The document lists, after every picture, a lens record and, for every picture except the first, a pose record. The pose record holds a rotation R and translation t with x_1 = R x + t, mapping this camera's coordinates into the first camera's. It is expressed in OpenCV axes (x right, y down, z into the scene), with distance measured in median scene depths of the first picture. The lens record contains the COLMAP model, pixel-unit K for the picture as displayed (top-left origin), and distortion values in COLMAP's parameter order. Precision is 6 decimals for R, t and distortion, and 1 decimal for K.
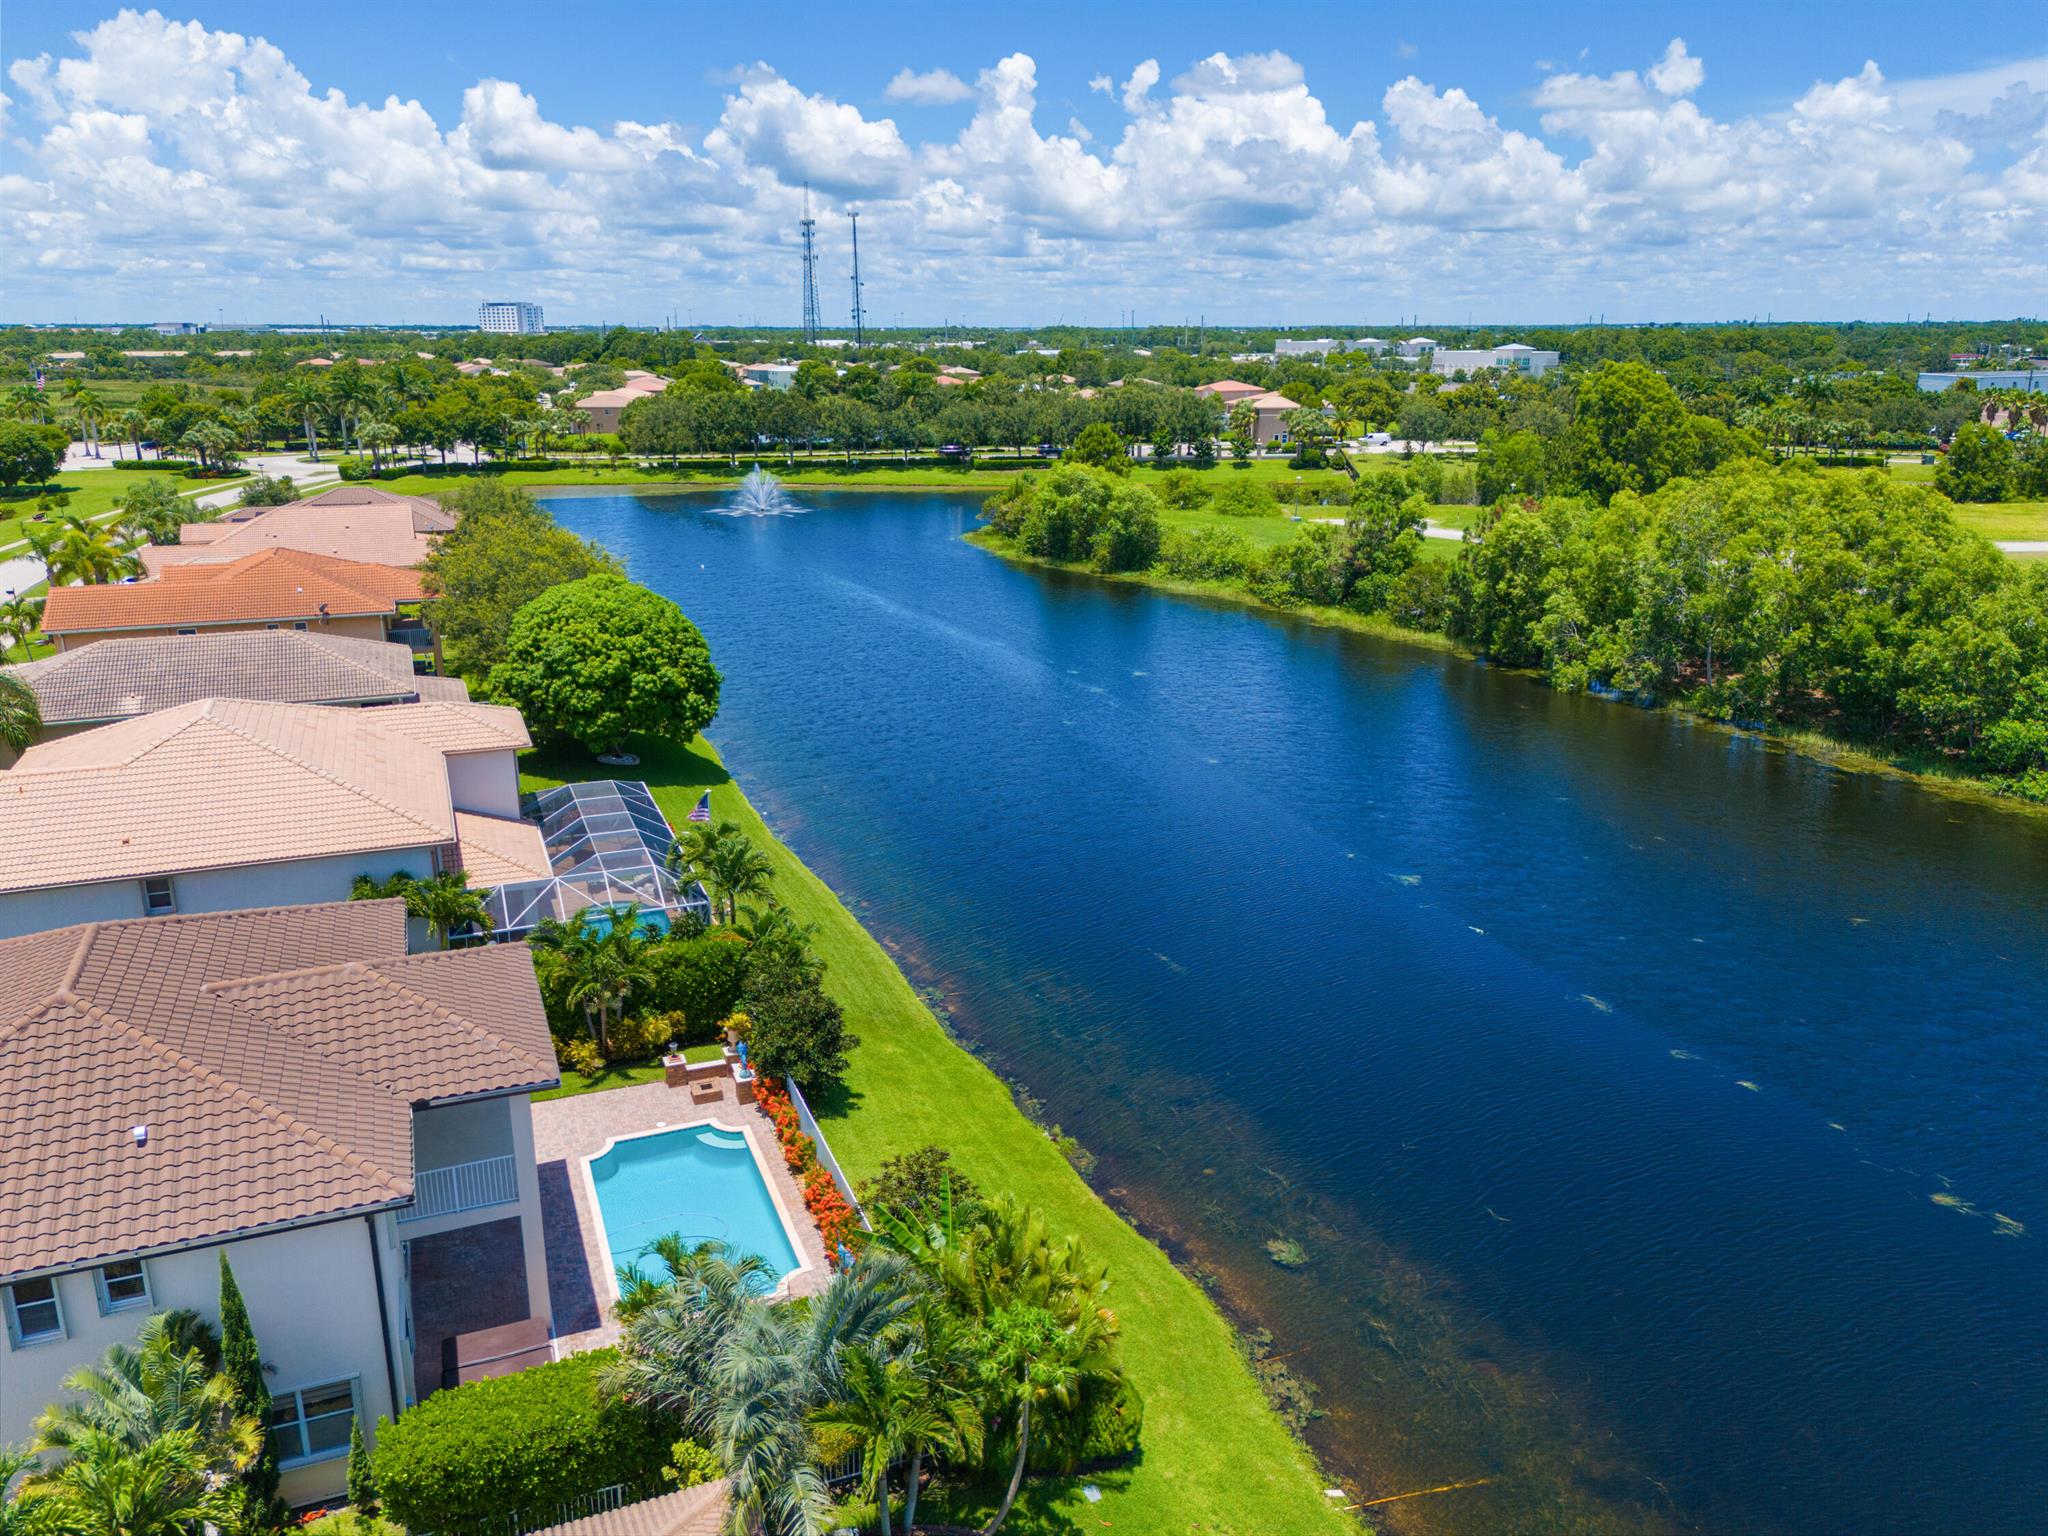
lens RADIAL K [[1526.6, 0, 1024.0], [0, 1526.6, 768.0], [0, 0, 1]] dist [0.036738, -0.002115]
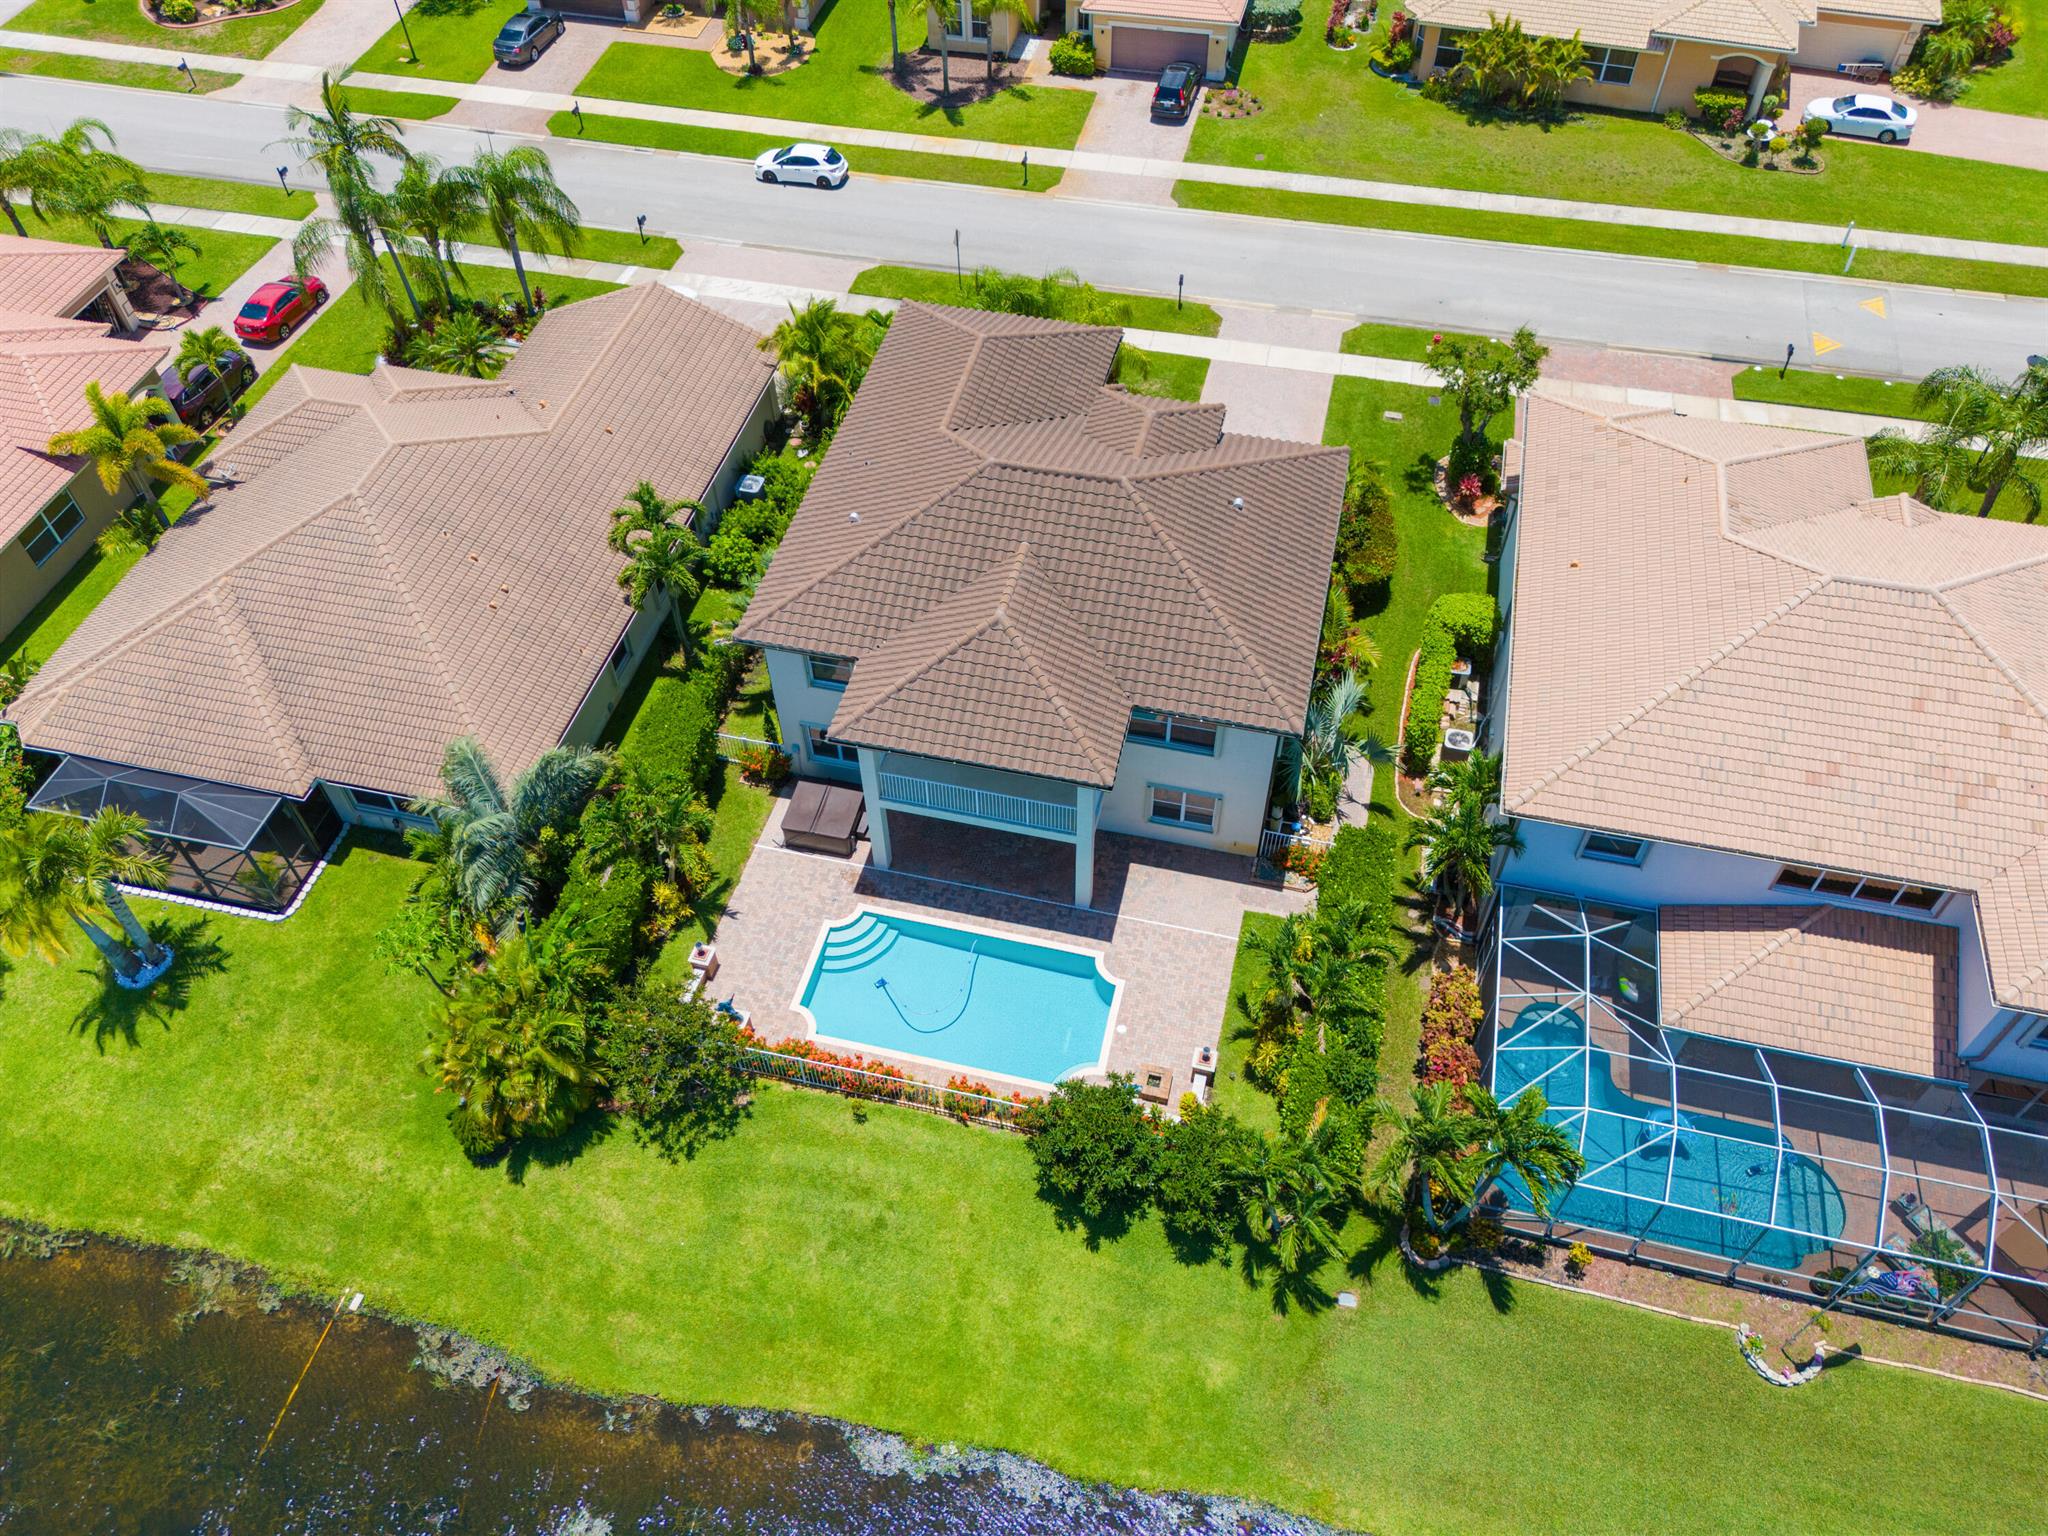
lens RADIAL K [[1507.9, 0, 1024.0], [0, 1507.9, 768.0], [0, 0, 1]] dist [0.077570, -0.086196]
pose [[-0.581737, 0.627533, -0.517478, 0.067516], [-0.215578, 0.494502, 0.842018, -0.228136], [0.784288, 0.601390, -0.152388, 0.354545]]
